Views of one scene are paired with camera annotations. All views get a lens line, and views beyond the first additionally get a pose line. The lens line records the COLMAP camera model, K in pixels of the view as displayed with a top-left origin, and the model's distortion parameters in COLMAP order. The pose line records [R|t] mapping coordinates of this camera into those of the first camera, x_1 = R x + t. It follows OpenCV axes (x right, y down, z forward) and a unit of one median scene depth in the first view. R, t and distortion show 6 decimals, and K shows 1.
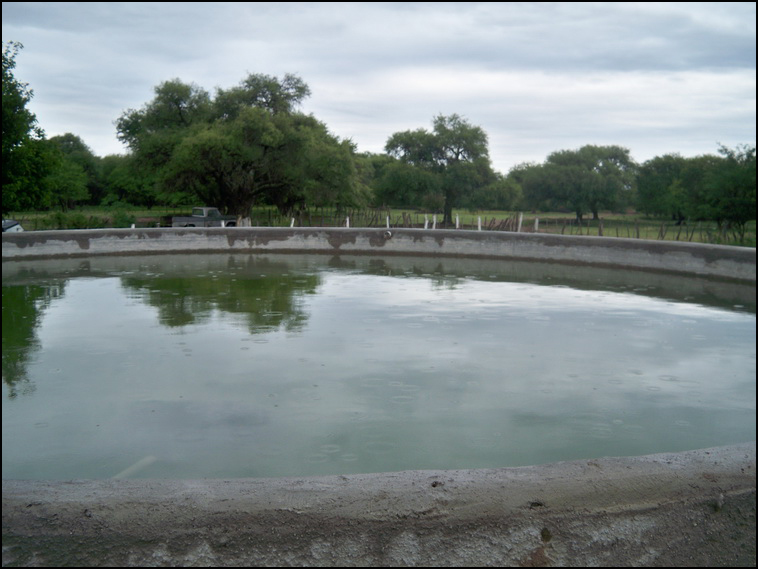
lens RADIAL K [[821.4, 0, 379.1], [0, 821.4, 284.7], [0, 0, 1]] dist [-0.127083, 0.000000]
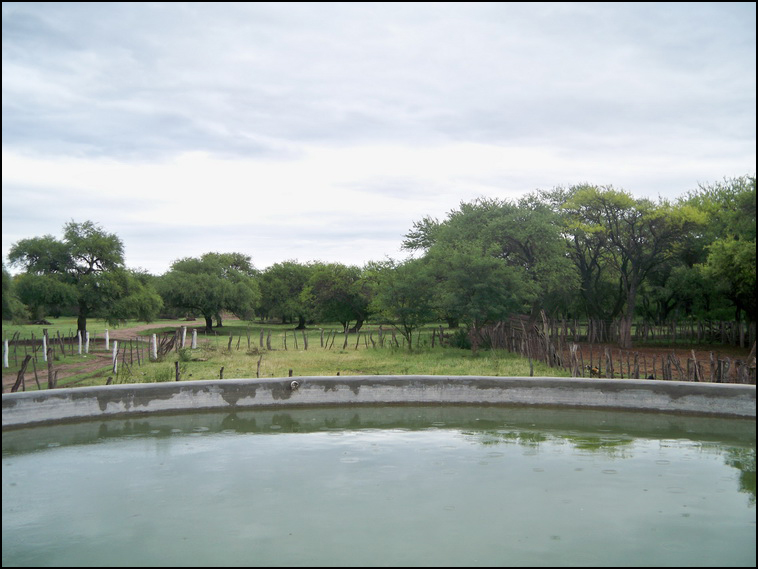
lens RADIAL K [[821.4, 0, 378.5], [0, 821.4, 285.9], [0, 0, 1]] dist [-0.127083, 0.000000]
pose [[0.867442, -0.007343, 0.497484, -0.333742], [0.067873, 0.992290, -0.103702, -0.067407], [-0.492887, 0.123721, 0.861252, 0.191423]]
